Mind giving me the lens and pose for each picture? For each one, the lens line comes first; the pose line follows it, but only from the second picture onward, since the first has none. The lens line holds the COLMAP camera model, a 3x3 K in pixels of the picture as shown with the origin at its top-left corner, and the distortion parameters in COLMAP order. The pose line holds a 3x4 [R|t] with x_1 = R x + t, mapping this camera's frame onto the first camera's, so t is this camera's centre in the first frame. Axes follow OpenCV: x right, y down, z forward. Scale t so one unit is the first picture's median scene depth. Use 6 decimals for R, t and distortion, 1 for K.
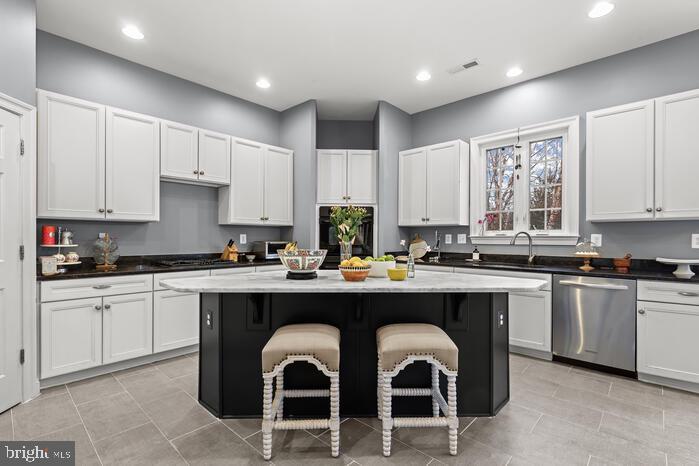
lens RADIAL K [[326.3, 0, 342.6], [0, 326.3, 234.7], [0, 0, 1]] dist [0.000139, 0.000613]
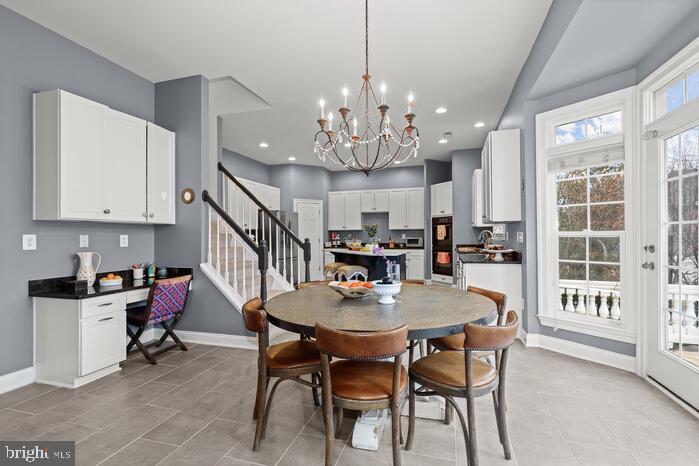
lens RADIAL K [[326.3, 0, 355.0], [0, 326.3, 233.8], [0, 0, 1]] dist [0.000139, 0.000613]
pose [[0.447406, -0.009848, -0.894277, 1.380730], [0.004288, 0.999952, -0.008866, 0.012472], [0.894321, 0.000132, 0.447426, -0.156078]]
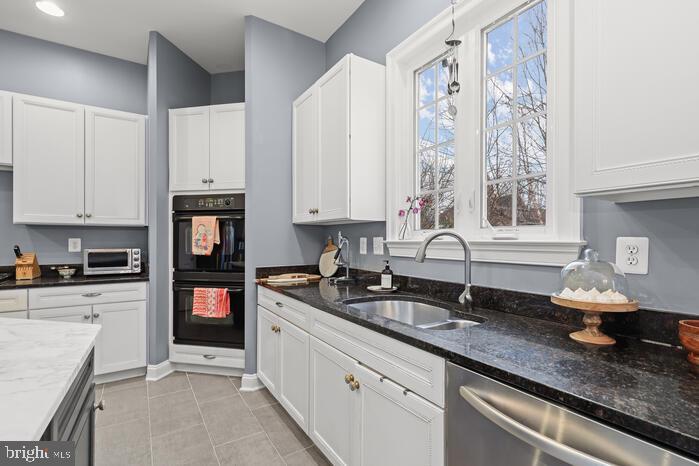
lens RADIAL K [[326.3, 0, 347.9], [0, 326.3, 234.8], [0, 0, 1]] dist [0.000139, 0.000613]
pose [[0.971809, -0.006231, -0.235688, 0.447629], [0.002696, 0.999879, -0.015321, 0.001922], [0.235755, 0.014253, 0.971708, 0.473837]]
